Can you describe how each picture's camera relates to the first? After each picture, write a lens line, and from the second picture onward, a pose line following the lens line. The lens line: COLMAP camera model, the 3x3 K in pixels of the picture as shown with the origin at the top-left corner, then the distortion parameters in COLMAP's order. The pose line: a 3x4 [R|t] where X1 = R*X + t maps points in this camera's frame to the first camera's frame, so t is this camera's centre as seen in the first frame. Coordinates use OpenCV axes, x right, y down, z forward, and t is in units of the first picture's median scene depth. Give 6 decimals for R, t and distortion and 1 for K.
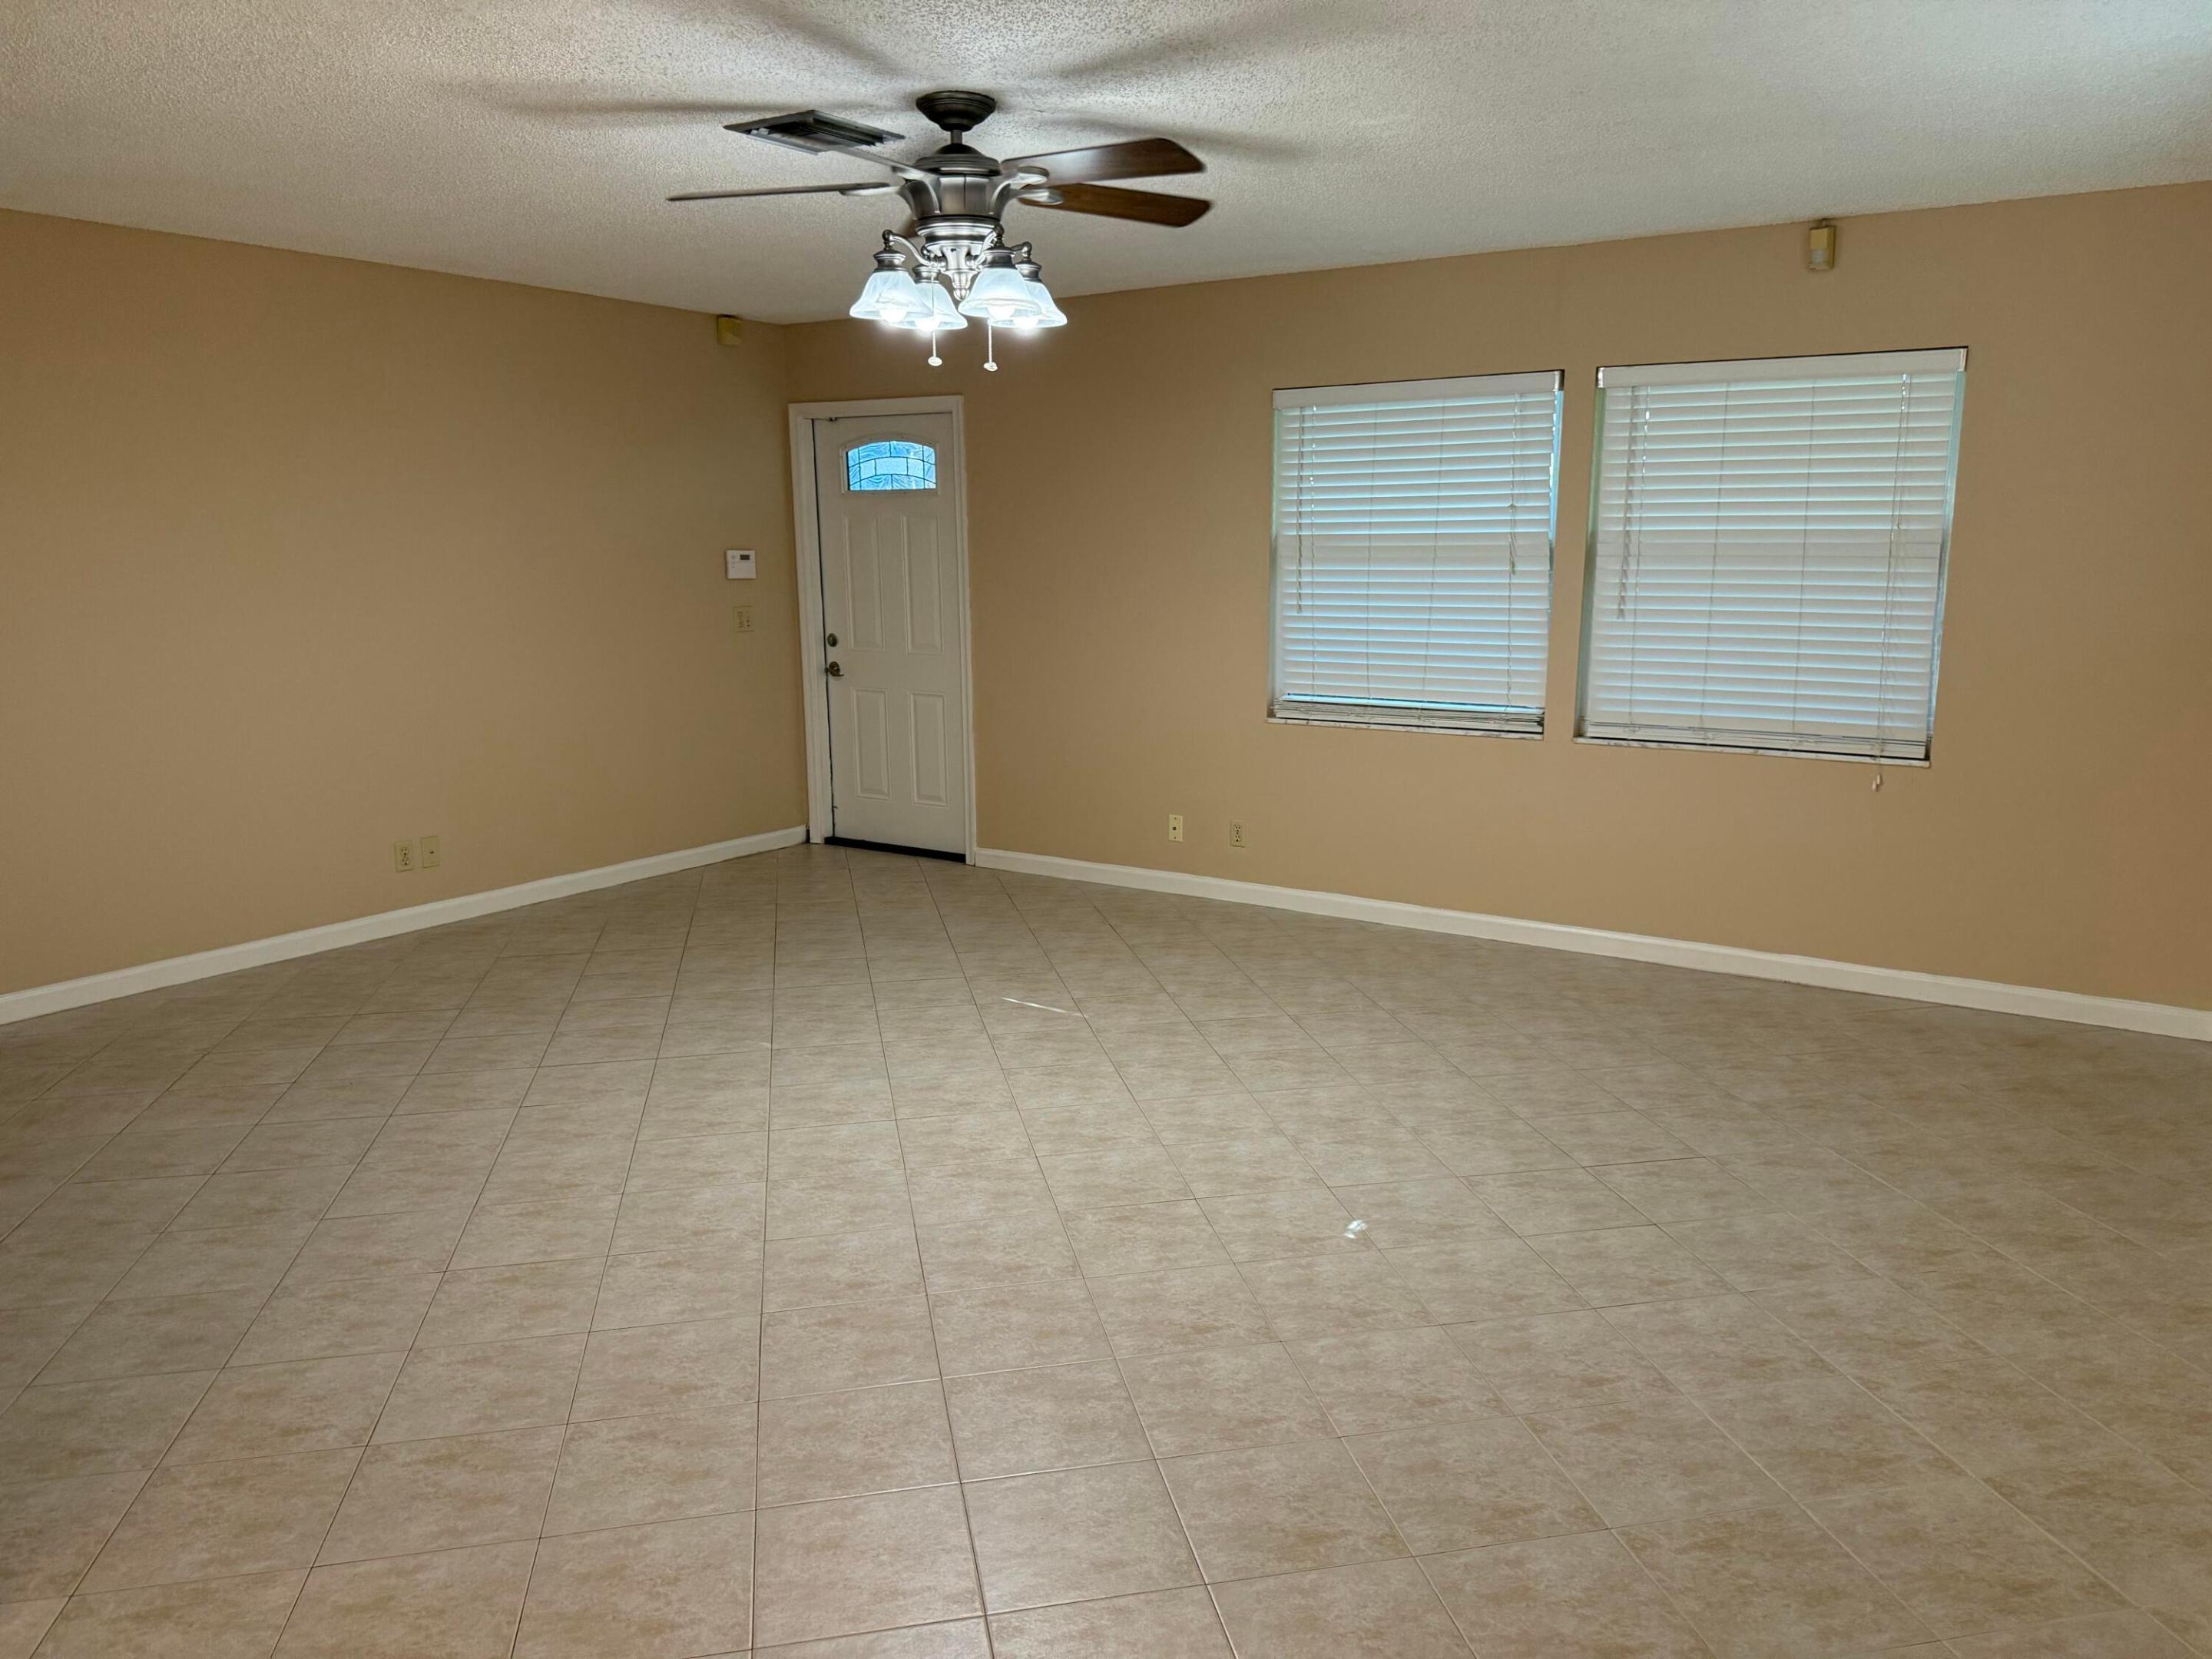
lens RADIAL K [[1575.6, 0, 1106.0], [0, 1575.6, 829.5], [0, 0, 1]] dist [0.171701, -0.203782]
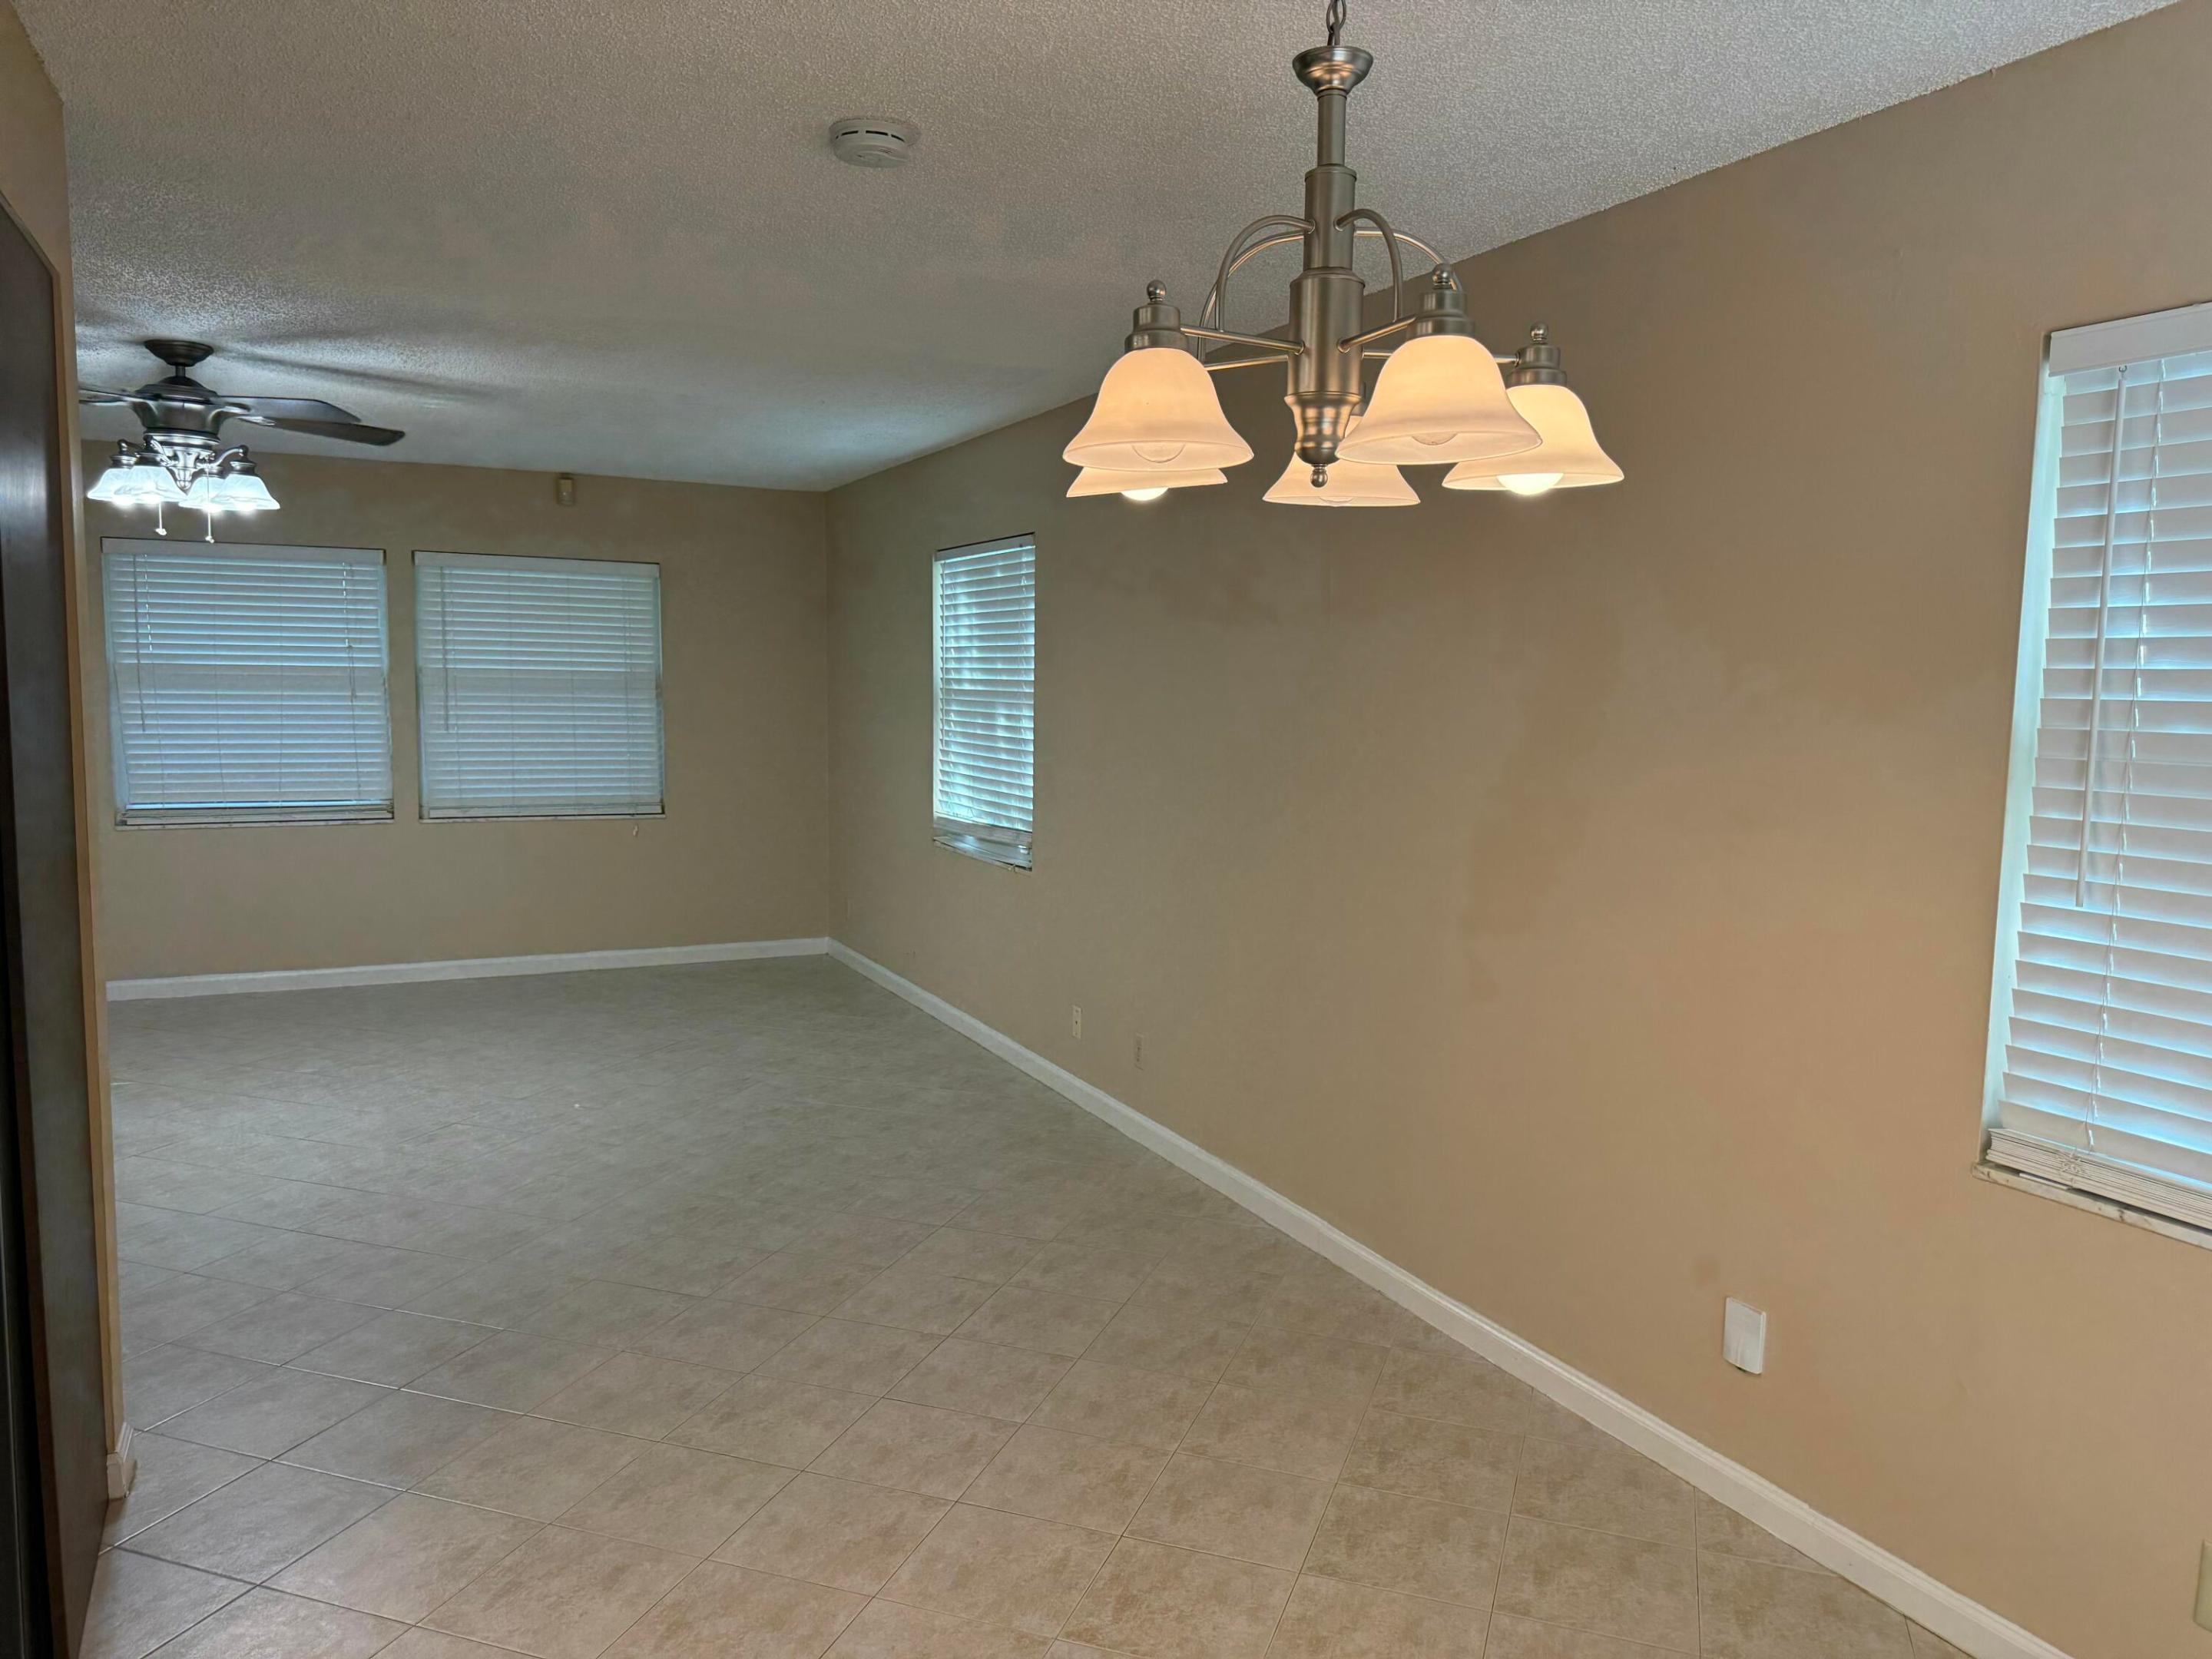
lens RADIAL K [[1561.8, 0, 1118.8], [0, 1561.8, 824.6], [0, 0, 1]] dist [0.013613, -0.006334]
pose [[0.522875, -0.070886, 0.849457, -0.729071], [0.140639, 0.990053, -0.003950, 0.048625], [-0.840727, 0.121532, 0.527643, -0.256833]]
